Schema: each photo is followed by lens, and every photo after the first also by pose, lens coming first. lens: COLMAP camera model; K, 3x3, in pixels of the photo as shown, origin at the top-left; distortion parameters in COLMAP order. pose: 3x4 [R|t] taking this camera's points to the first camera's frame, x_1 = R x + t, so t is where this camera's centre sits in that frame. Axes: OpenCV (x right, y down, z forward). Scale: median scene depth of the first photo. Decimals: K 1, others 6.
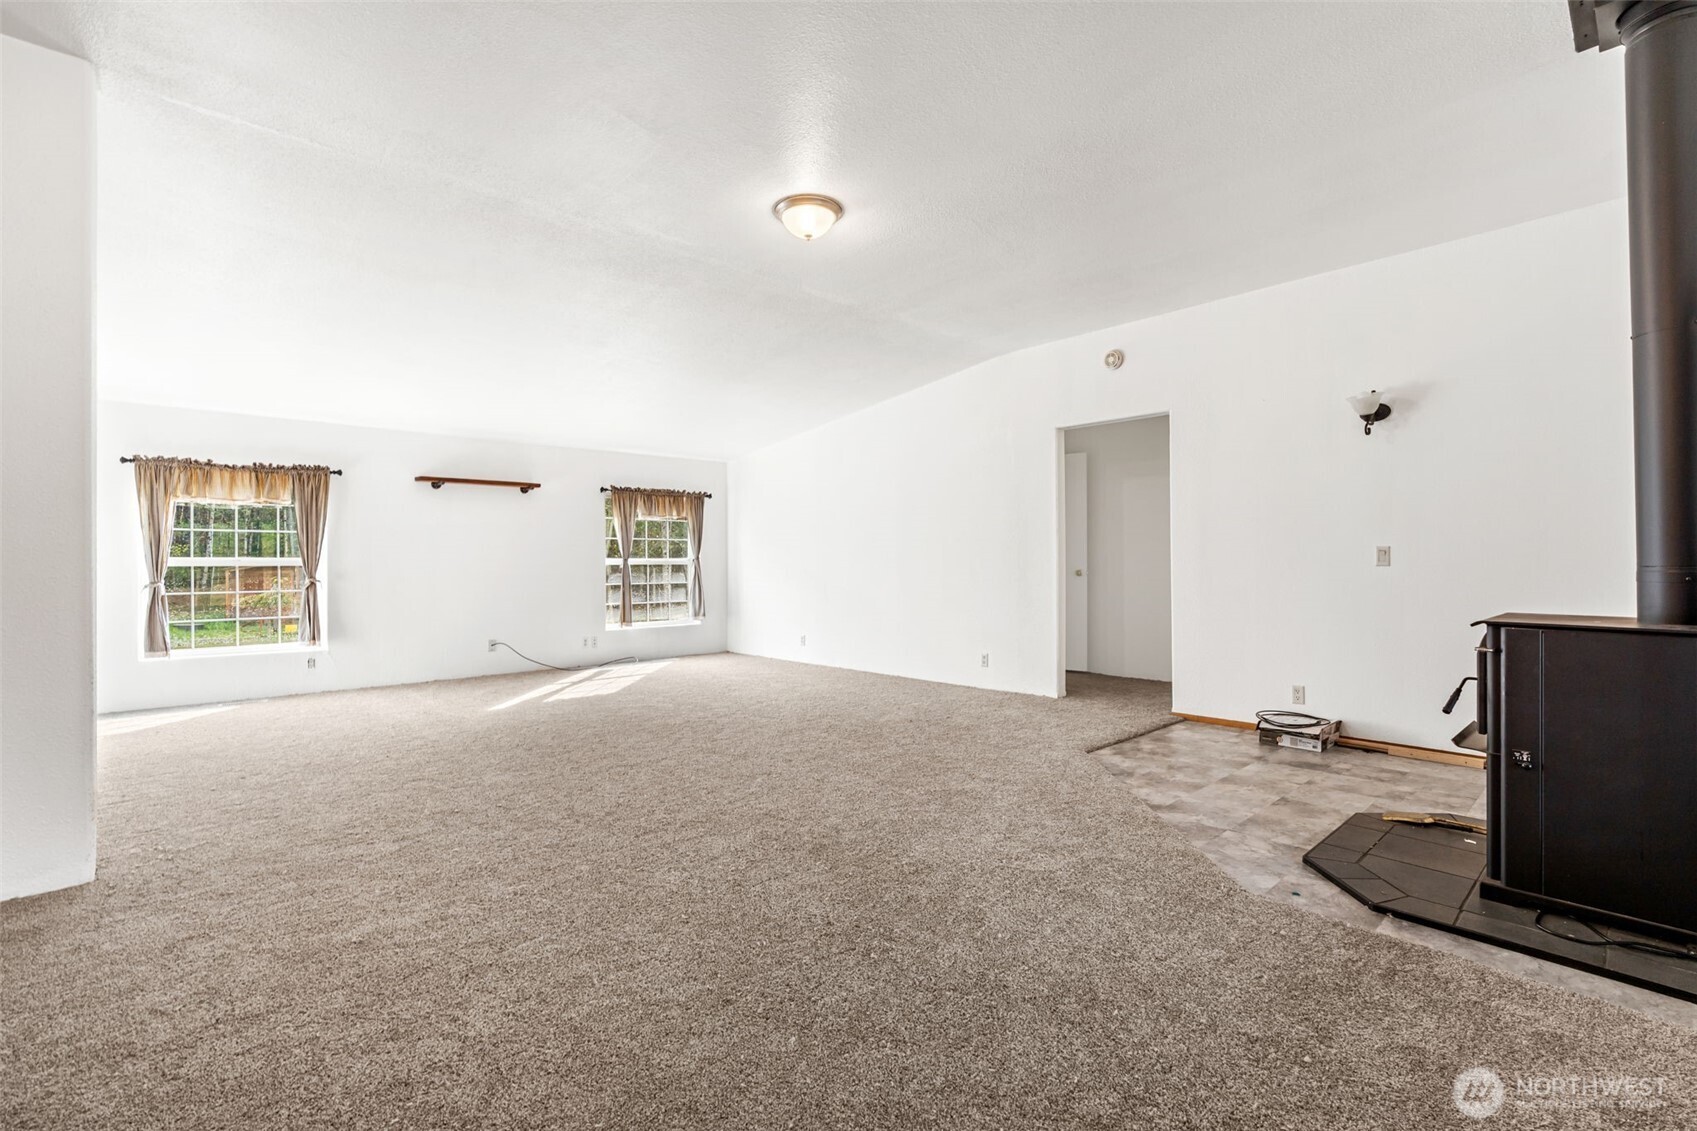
lens RADIAL K [[772.3, 0, 854.4], [0, 772.3, 556.4], [0, 0, 1]] dist [-0.003498, 0.003232]
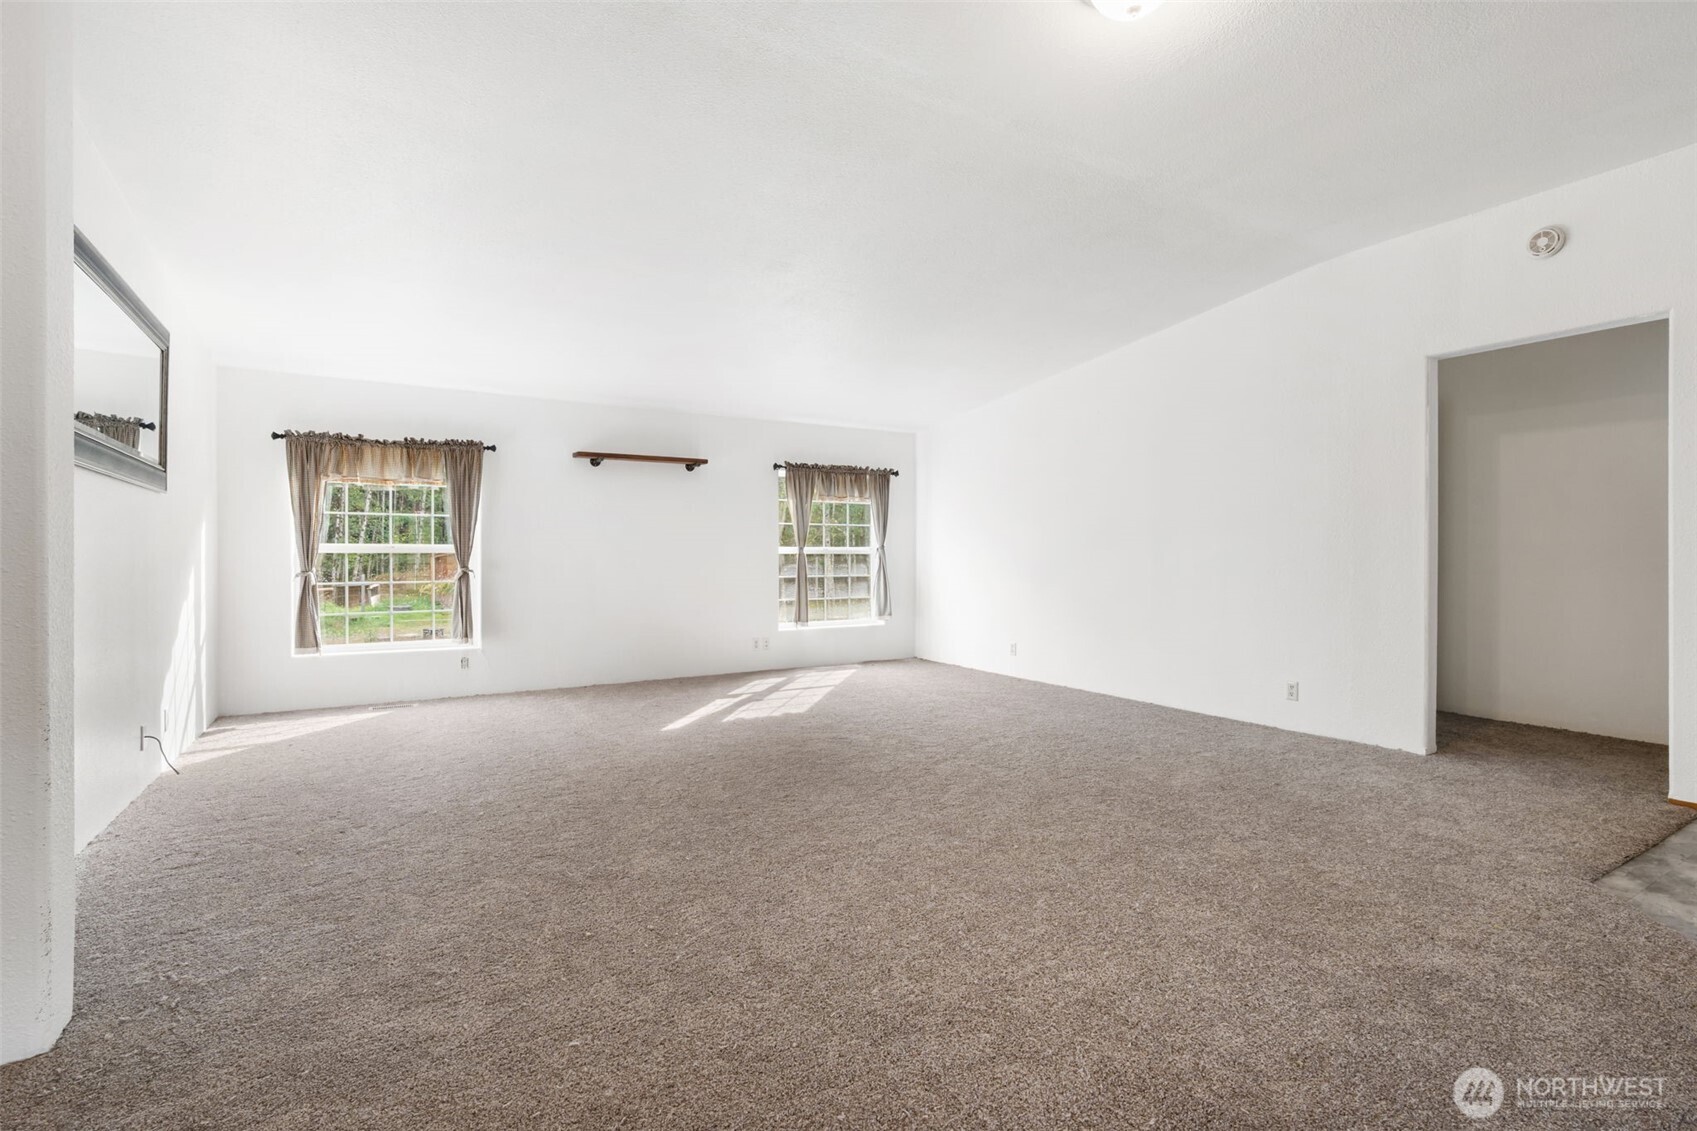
lens RADIAL K [[802.8, 0, 856.5], [0, 802.8, 554.6], [0, 0, 1]] dist [0.000356, -0.000781]
pose [[0.979962, 0.006373, -0.199083, -0.082416], [-0.004084, 0.999921, 0.011906, 0.000638], [0.199143, -0.010854, 0.979910, 0.196346]]
